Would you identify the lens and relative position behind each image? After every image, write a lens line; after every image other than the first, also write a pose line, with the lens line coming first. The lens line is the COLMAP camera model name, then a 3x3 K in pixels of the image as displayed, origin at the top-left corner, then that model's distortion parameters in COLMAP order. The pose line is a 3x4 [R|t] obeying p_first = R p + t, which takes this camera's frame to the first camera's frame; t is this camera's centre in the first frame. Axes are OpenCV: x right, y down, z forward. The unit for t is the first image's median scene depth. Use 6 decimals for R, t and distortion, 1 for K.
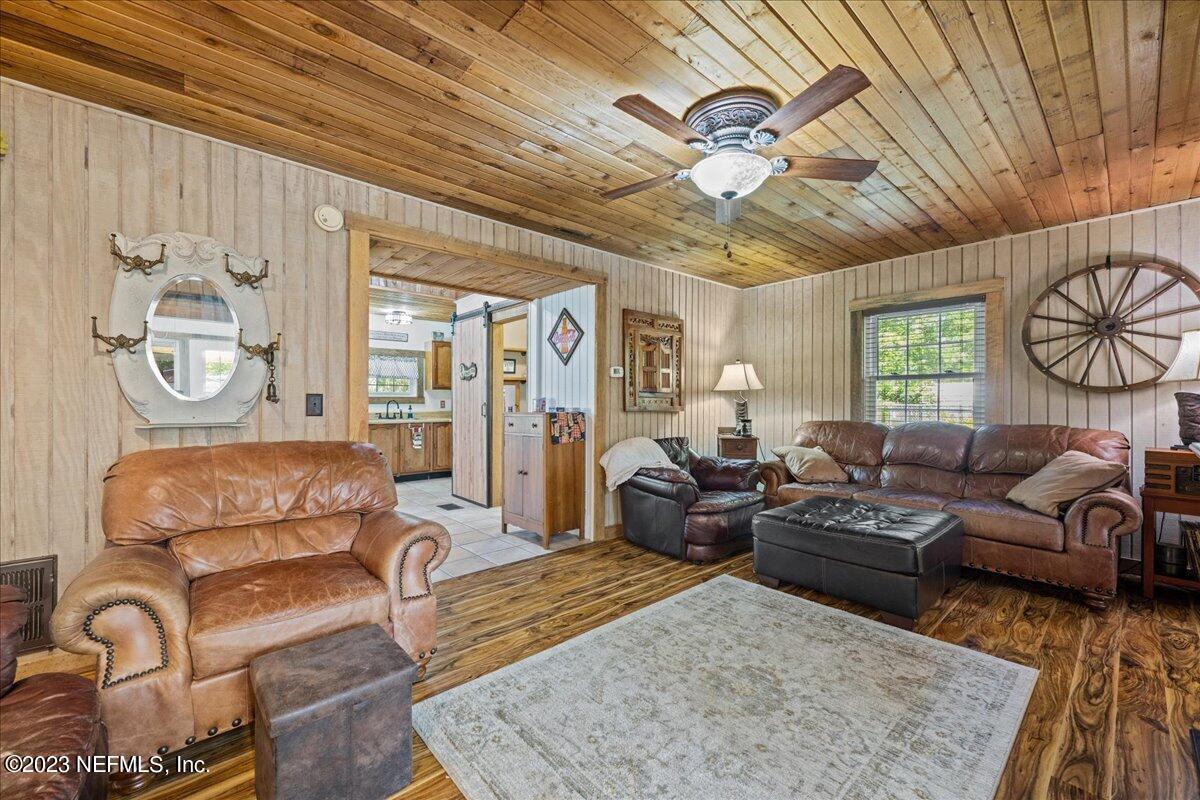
lens RADIAL K [[475.9, 0, 596.7], [0, 475.9, 403.3], [0, 0, 1]] dist [0.000705, 0.000557]
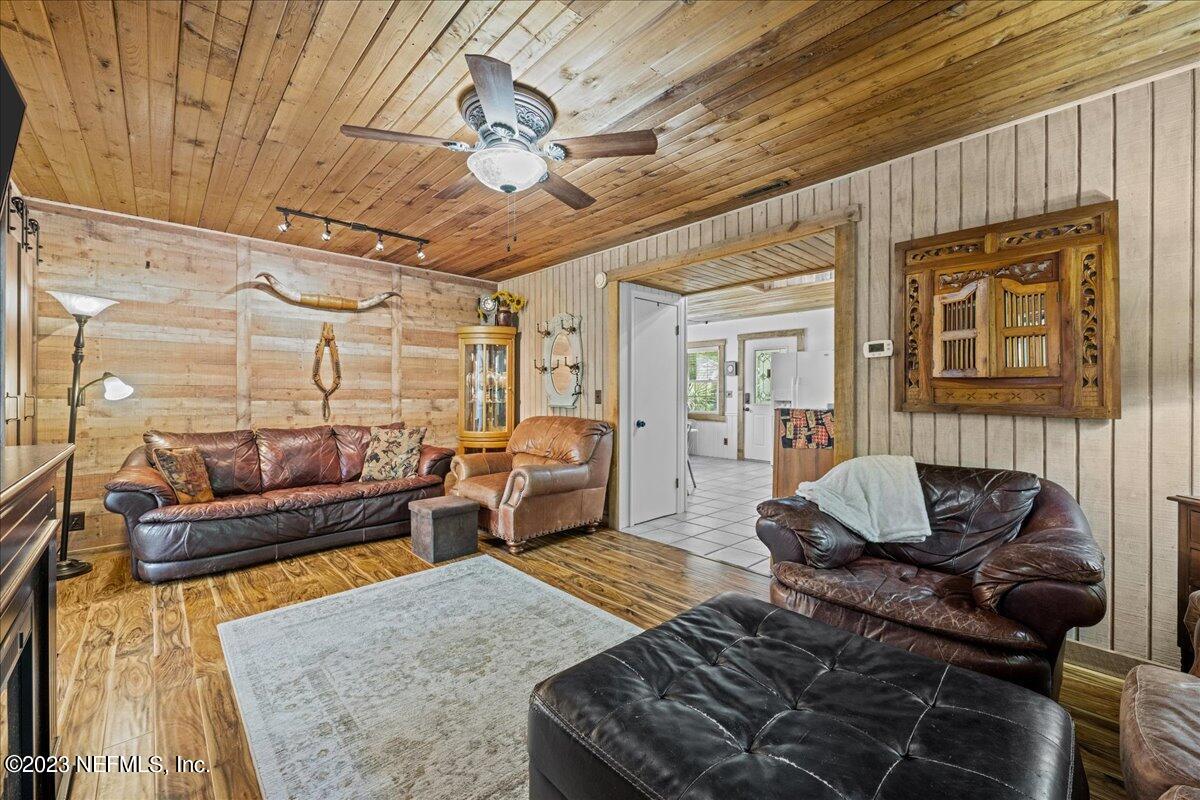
lens RADIAL K [[476.0, 0, 591.4], [0, 476.0, 394.8], [0, 0, 1]] dist [-0.000904, -0.000167]
pose [[0.024278, 0.003431, -0.999699, 1.048730], [-0.001742, 0.999993, 0.003390, -0.009654], [0.999704, 0.001659, 0.024284, 0.941324]]
